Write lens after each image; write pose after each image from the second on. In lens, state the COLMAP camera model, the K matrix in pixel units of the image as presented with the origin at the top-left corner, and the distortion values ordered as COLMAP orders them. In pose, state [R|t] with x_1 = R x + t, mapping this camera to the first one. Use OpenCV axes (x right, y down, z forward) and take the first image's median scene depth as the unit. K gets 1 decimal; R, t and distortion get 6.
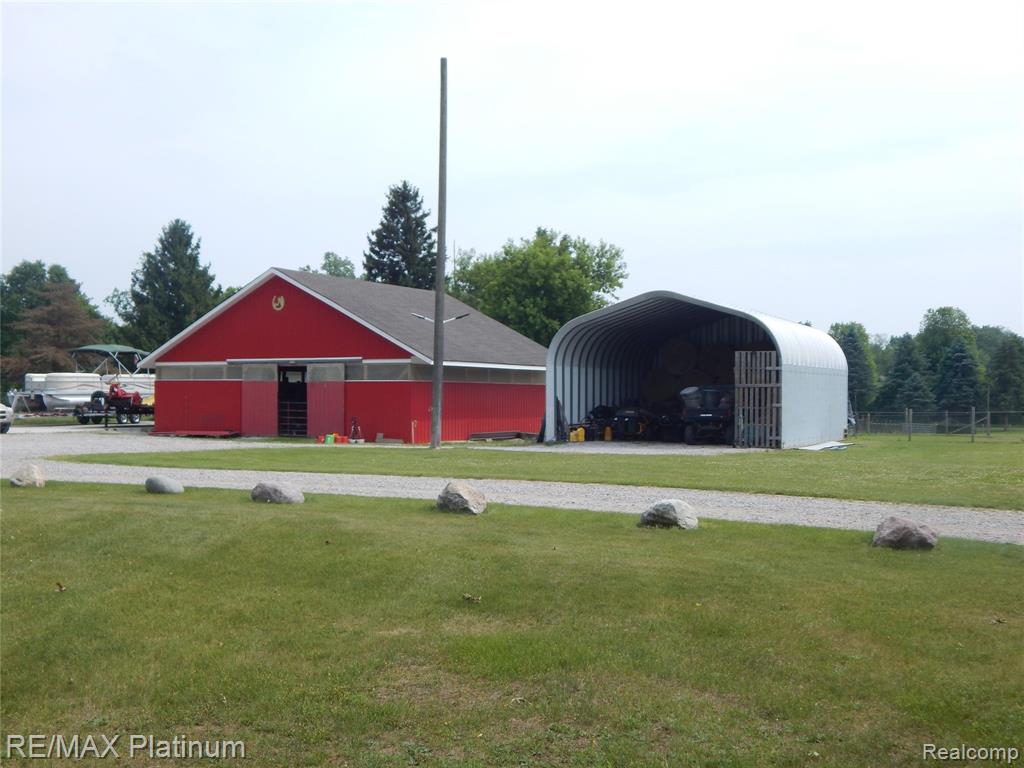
lens RADIAL K [[1130.8, 0, 512.6], [0, 1130.8, 384.4], [0, 0, 1]] dist [-0.018680, 0.000000]
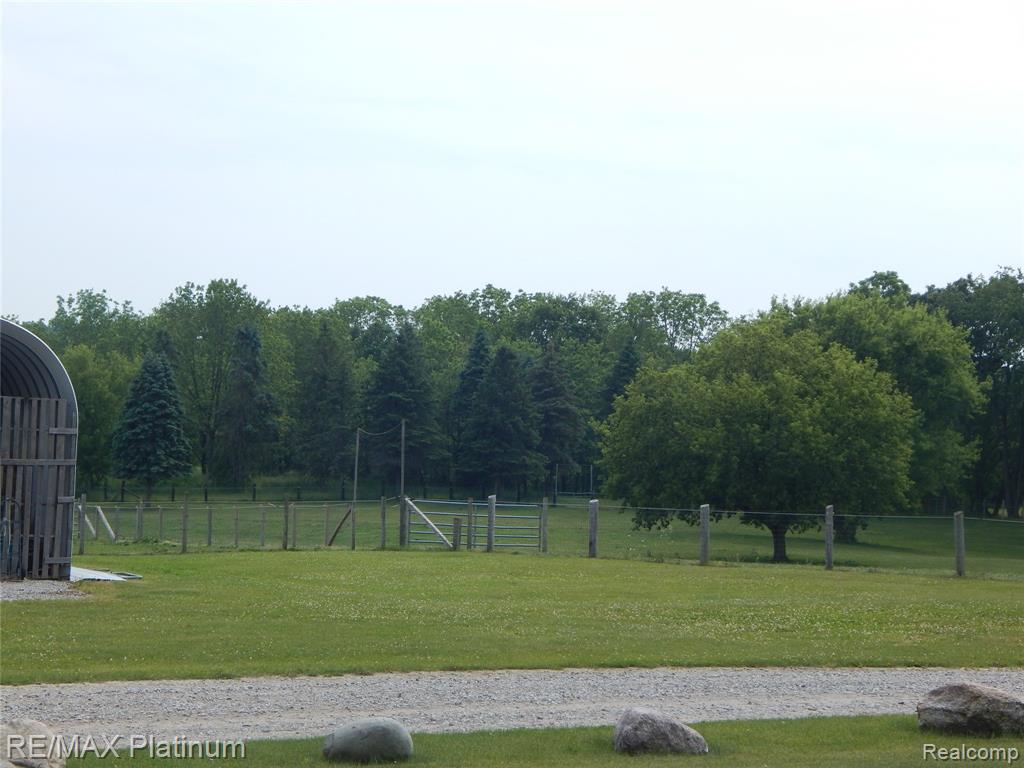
lens RADIAL K [[2051.2, 0, 514.7], [0, 2051.2, 383.2], [0, 0, 1]] dist [0.042779, 0.000000]
pose [[0.581072, 0.046303, 0.812534, -0.355947], [-0.030007, 0.998920, -0.035465, -0.006999], [-0.813299, -0.003773, 0.581834, 0.202919]]
